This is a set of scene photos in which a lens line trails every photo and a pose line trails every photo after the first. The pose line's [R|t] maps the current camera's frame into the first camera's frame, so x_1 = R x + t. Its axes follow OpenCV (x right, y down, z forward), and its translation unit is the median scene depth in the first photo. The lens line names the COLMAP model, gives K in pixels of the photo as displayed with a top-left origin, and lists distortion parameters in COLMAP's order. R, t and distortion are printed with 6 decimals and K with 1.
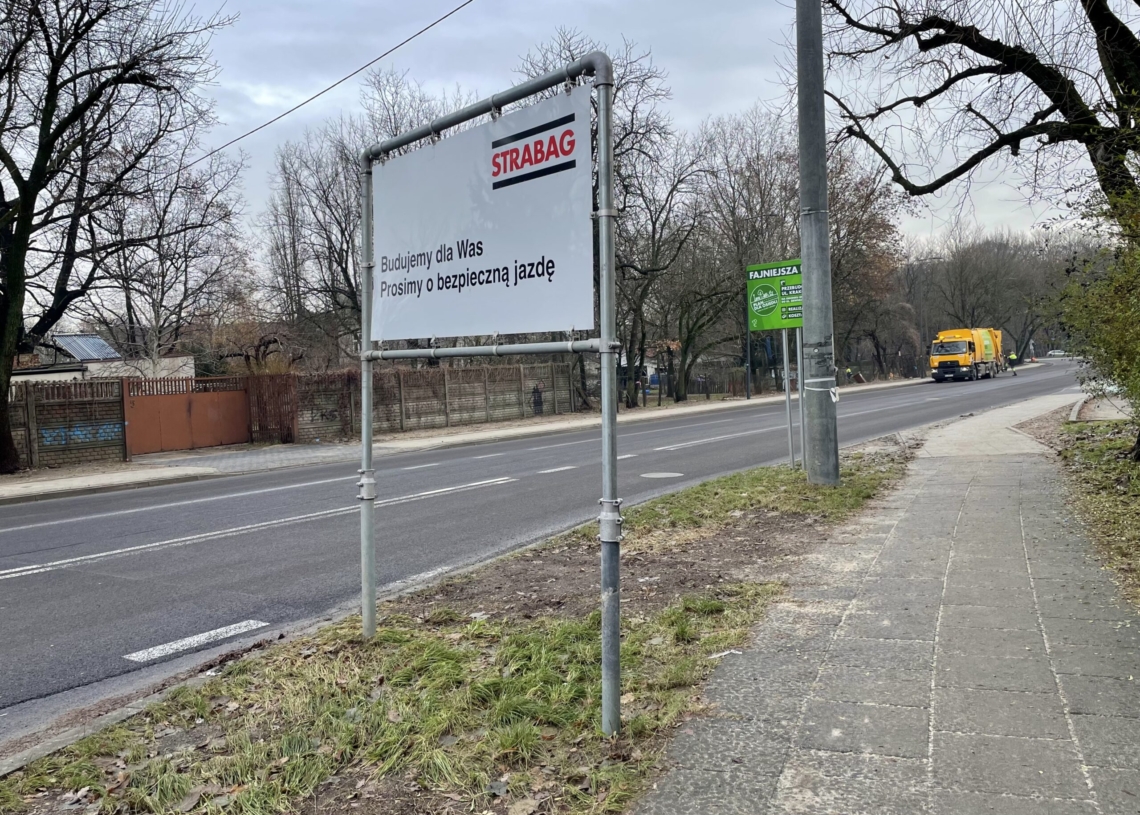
lens RADIAL K [[857.8, 0, 585.6], [0, 857.8, 406.5], [0, 0, 1]] dist [0.032648, -0.001466]
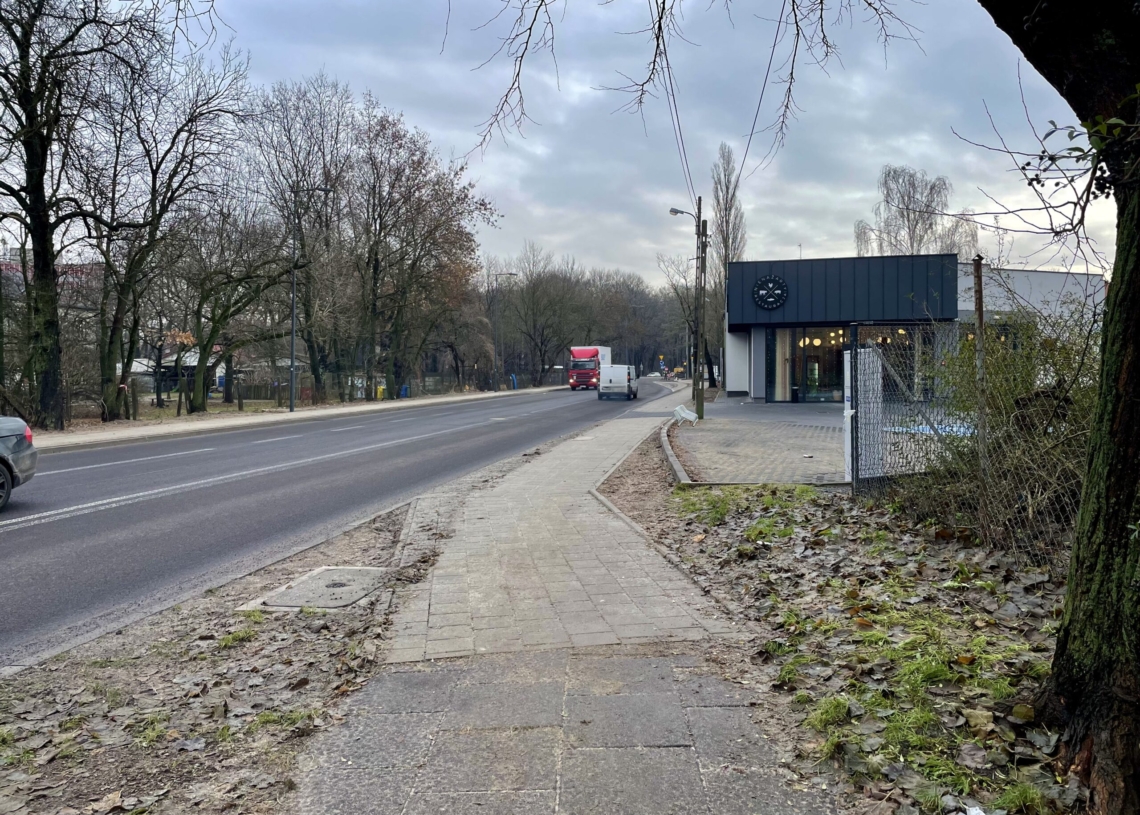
lens RADIAL K [[857.8, 0, 585.6], [0, 857.8, 406.5], [0, 0, 1]] dist [0.032648, -0.001466]
pose [[0.889558, 0.027221, 0.456011, 0.041068], [-0.022922, 0.999625, -0.014955, -0.004600], [-0.456247, 0.002851, 0.889849, 0.091540]]
